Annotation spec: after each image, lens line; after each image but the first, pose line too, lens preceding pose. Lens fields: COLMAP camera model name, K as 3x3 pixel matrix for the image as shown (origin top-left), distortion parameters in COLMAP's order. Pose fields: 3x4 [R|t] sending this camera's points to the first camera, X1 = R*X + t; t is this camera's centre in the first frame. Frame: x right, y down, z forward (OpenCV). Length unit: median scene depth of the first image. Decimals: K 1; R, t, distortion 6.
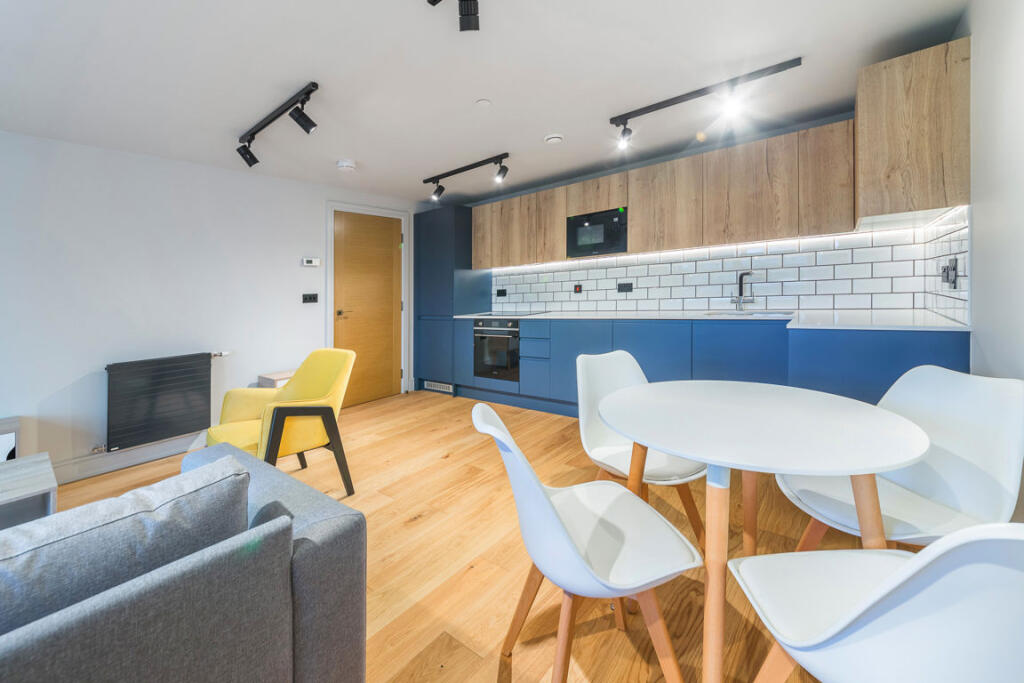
lens RADIAL K [[404.9, 0, 509.2], [0, 404.9, 305.5], [0, 0, 1]] dist [0.015817, 0.000007]
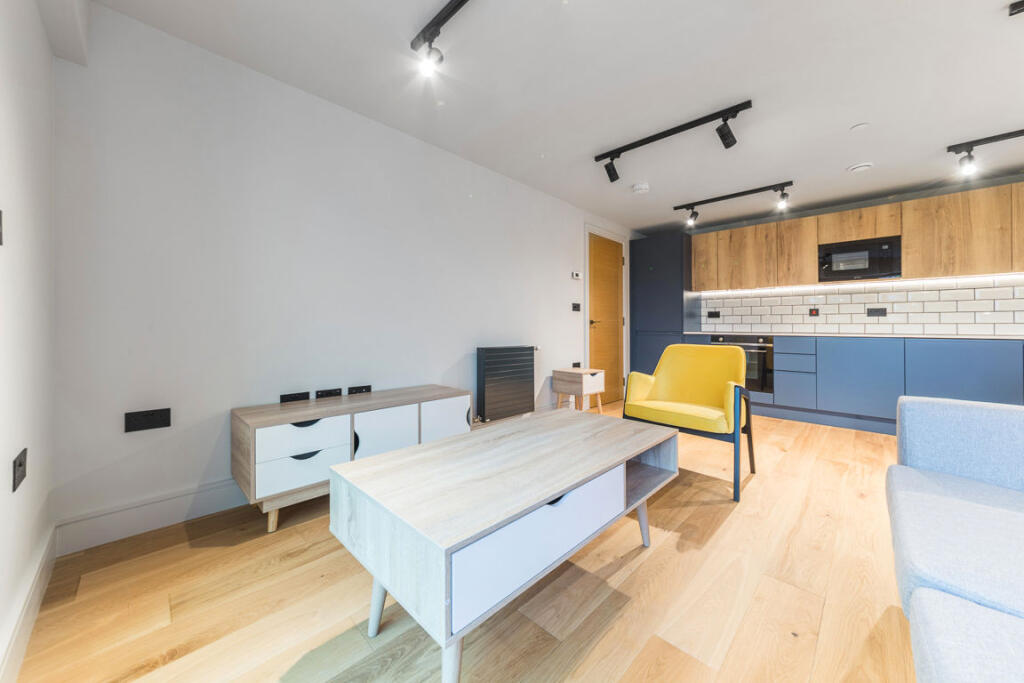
lens RADIAL K [[364.2, 0, 512.1], [0, 364.2, 336.0], [0, 0, 1]] dist [0.003178, 0.000381]
pose [[0.996076, 0.057372, -0.067391, -0.587033], [-0.058320, 0.998224, -0.012184, 0.084121], [0.066572, 0.016066, 0.997652, -0.018462]]
